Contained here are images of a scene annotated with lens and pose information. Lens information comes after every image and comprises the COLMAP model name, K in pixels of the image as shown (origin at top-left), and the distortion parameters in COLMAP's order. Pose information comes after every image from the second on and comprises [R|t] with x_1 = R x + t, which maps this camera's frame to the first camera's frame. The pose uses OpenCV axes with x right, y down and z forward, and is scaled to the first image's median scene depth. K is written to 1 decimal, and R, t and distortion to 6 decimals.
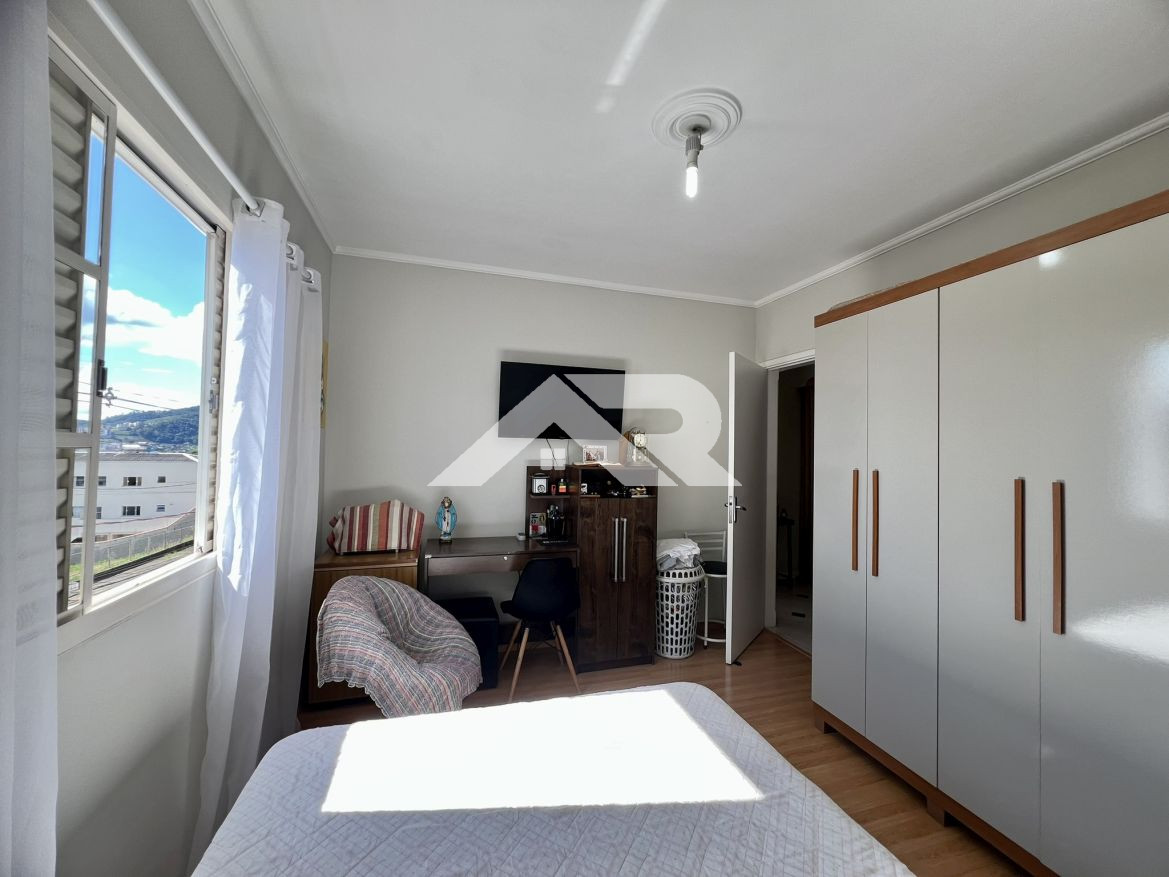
lens RADIAL K [[472.4, 0, 587.6], [0, 472.4, 436.8], [0, 0, 1]] dist [-0.003204, 0.000481]
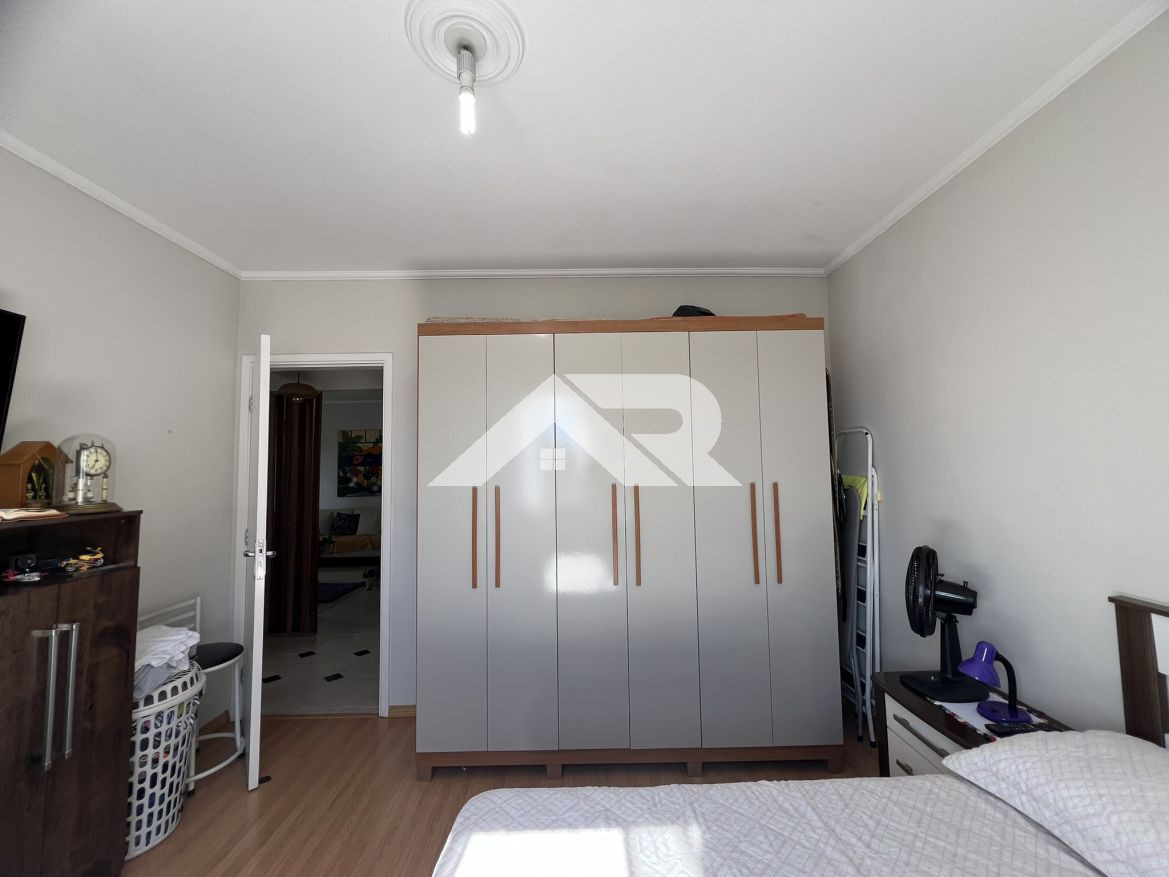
lens RADIAL K [[470.2, 0, 582.2], [0, 470.2, 440.3], [0, 0, 1]] dist [0.009316, -0.001084]
pose [[0.277843, 0.032041, 0.960092, -0.237433], [-0.003057, 0.999468, -0.032471, -0.000244], [-0.960622, 0.006087, 0.277793, 0.347488]]
